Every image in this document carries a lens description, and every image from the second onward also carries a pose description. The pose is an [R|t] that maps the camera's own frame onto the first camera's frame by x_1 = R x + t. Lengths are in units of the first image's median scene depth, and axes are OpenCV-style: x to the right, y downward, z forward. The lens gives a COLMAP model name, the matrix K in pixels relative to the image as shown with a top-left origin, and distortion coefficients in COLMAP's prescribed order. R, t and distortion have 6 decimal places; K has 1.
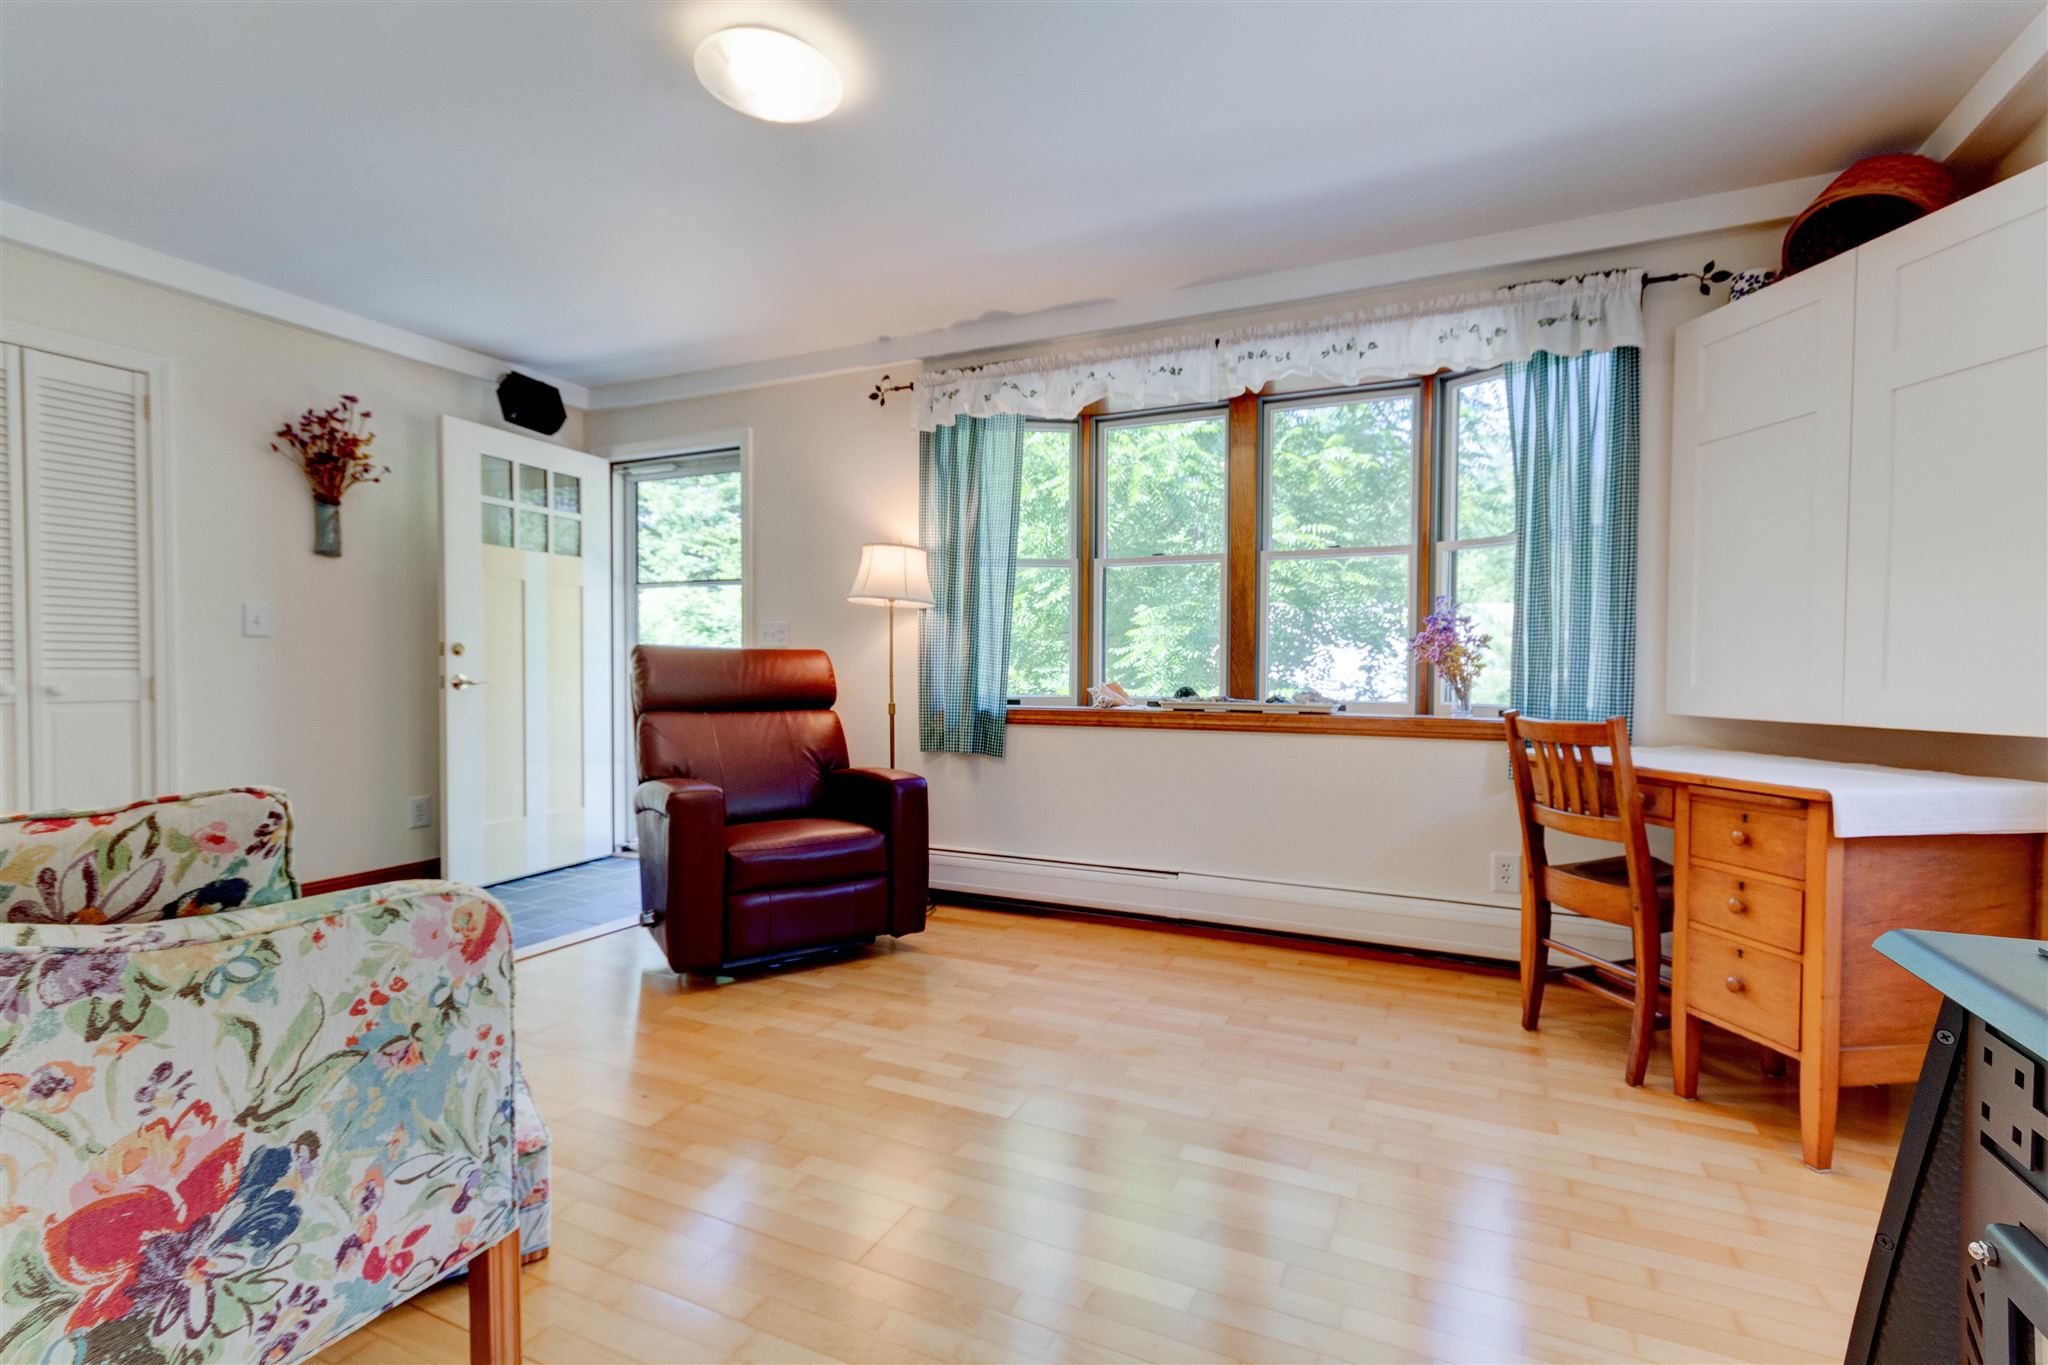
lens RADIAL K [[954.1, 0, 1024.0], [0, 954.1, 682.5], [0, 0, 1]] dist [0.001815, 0.000163]
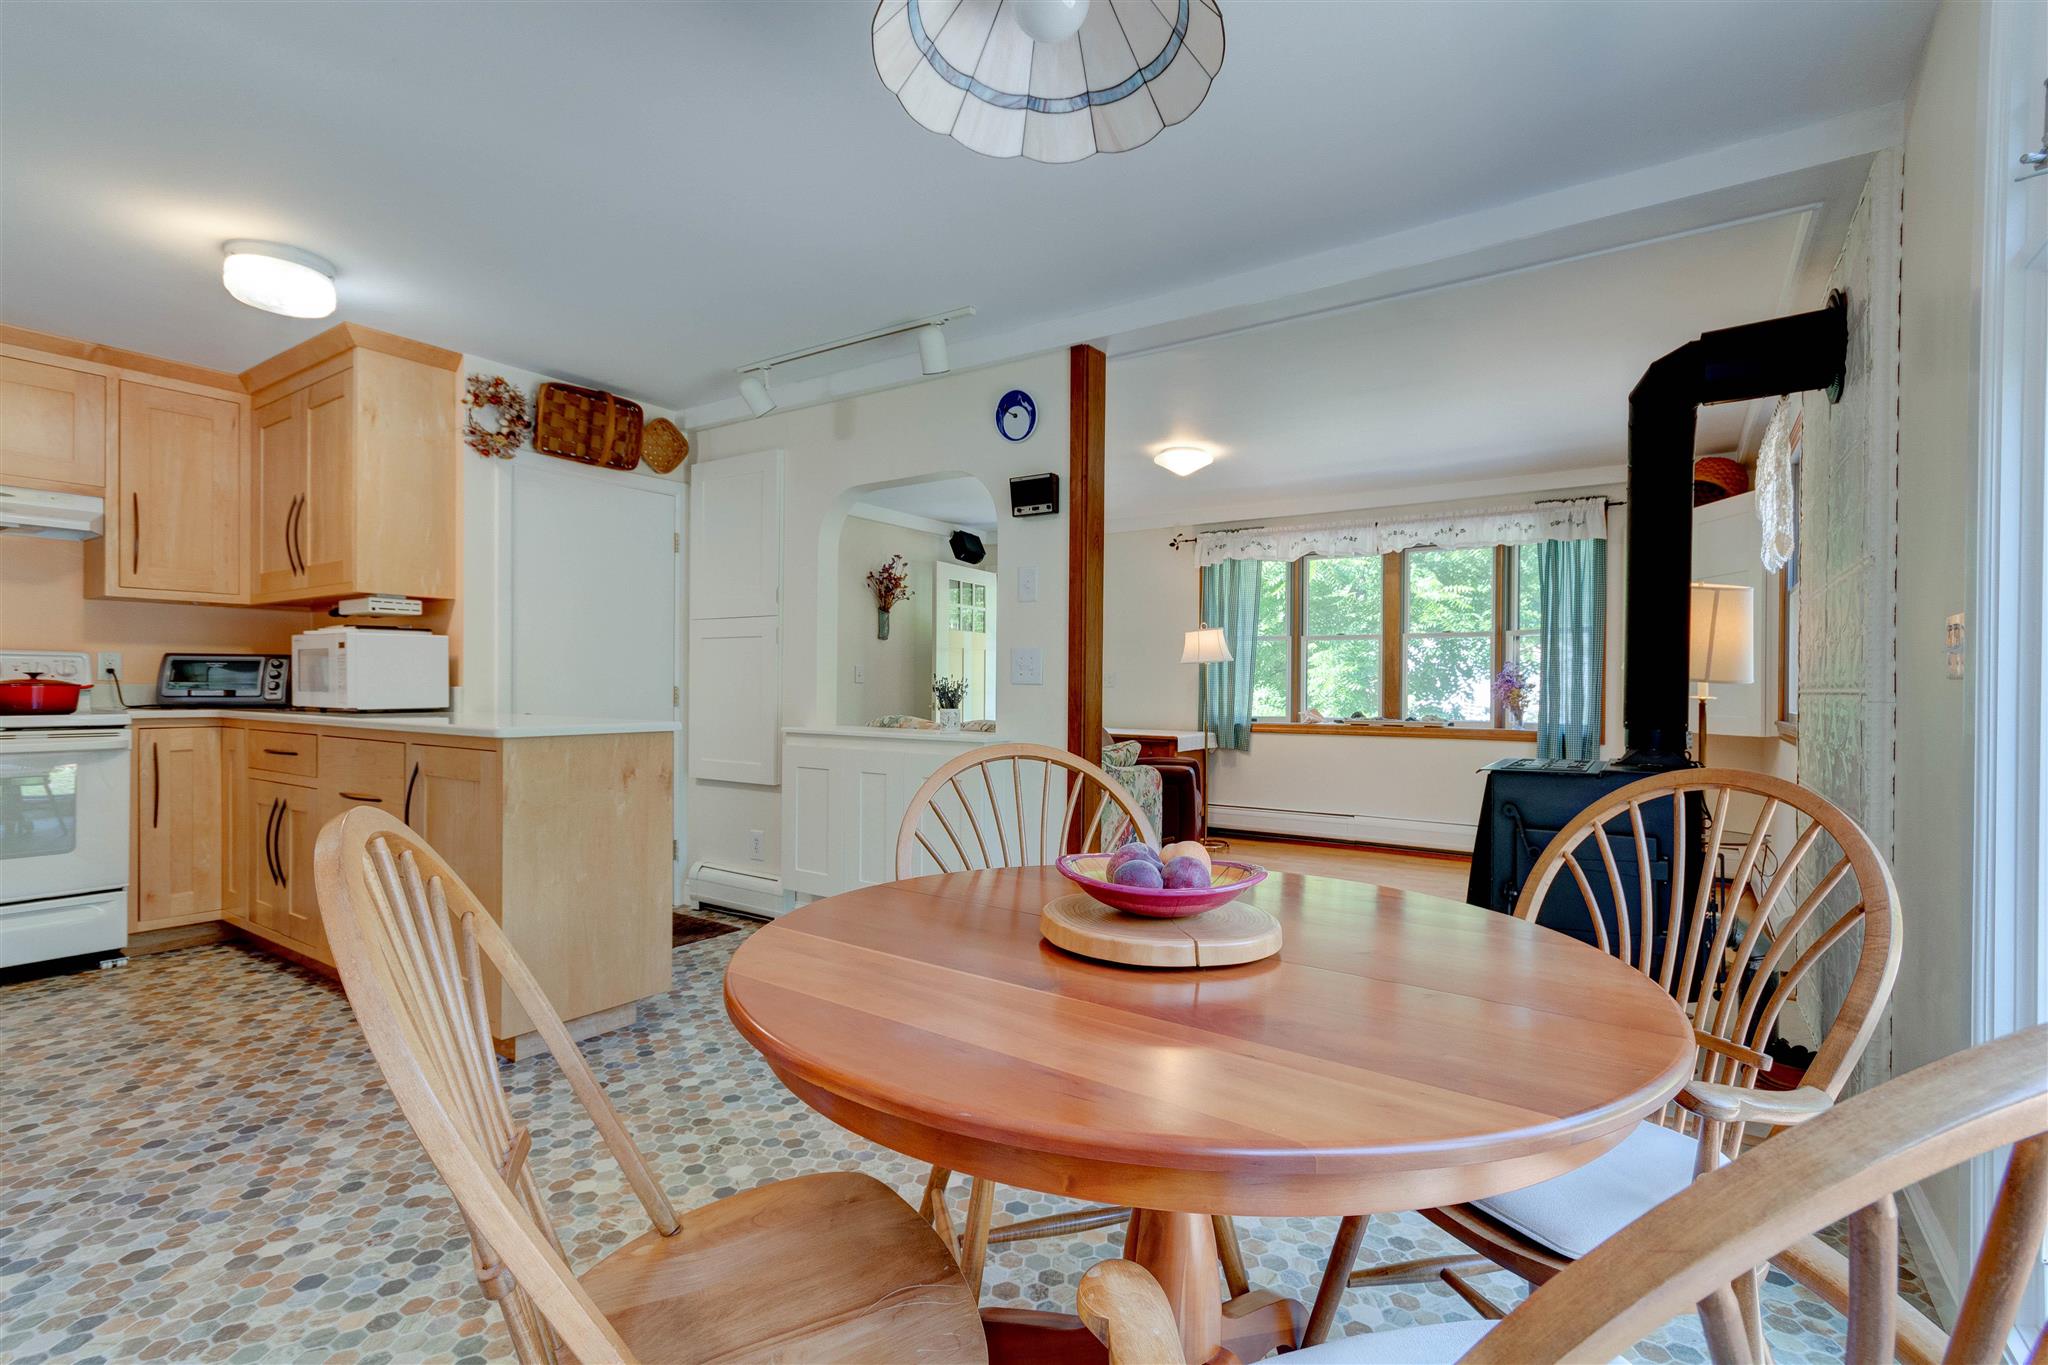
lens RADIAL K [[910.3, 0, 1035.3], [0, 910.3, 683.5], [0, 0, 1]] dist [-0.000776, -0.000138]
pose [[0.987536, 0.002072, -0.157381, -0.149298], [-0.005844, 0.999707, -0.023510, -0.004264], [0.157286, 0.024137, 0.987258, -0.728310]]
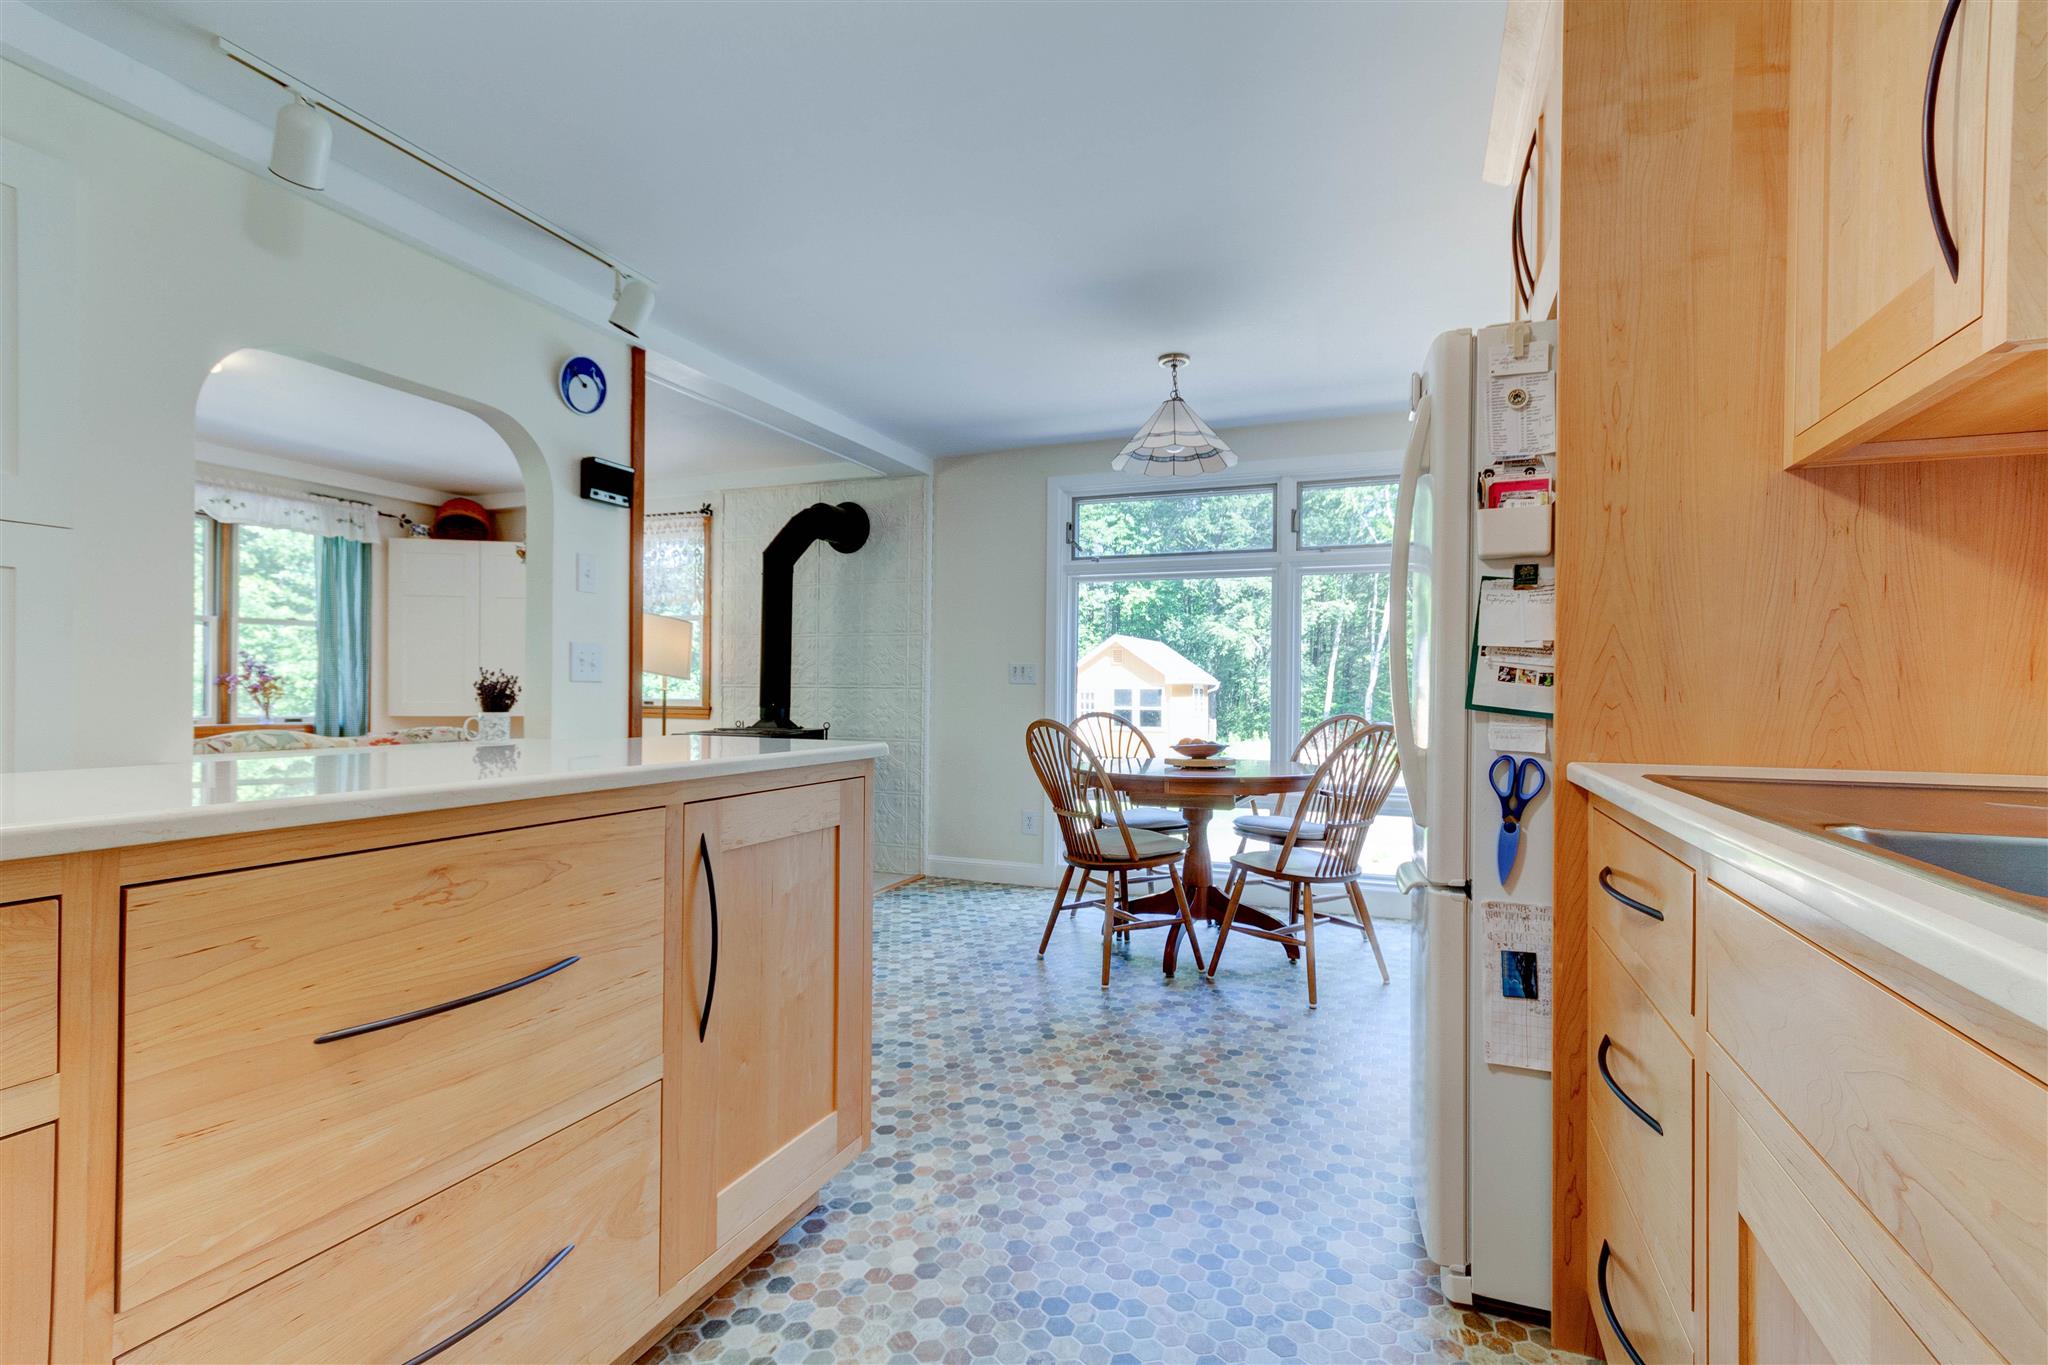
lens RADIAL K [[954.1, 0, 1024.0], [0, 954.1, 682.5], [0, 0, 1]] dist [0.001815, 0.000163]
pose [[-0.040348, 0.004295, 0.999176, -1.109425], [0.013269, 0.999905, -0.003762, -0.013726], [-0.999098, 0.013106, -0.040401, -0.243318]]
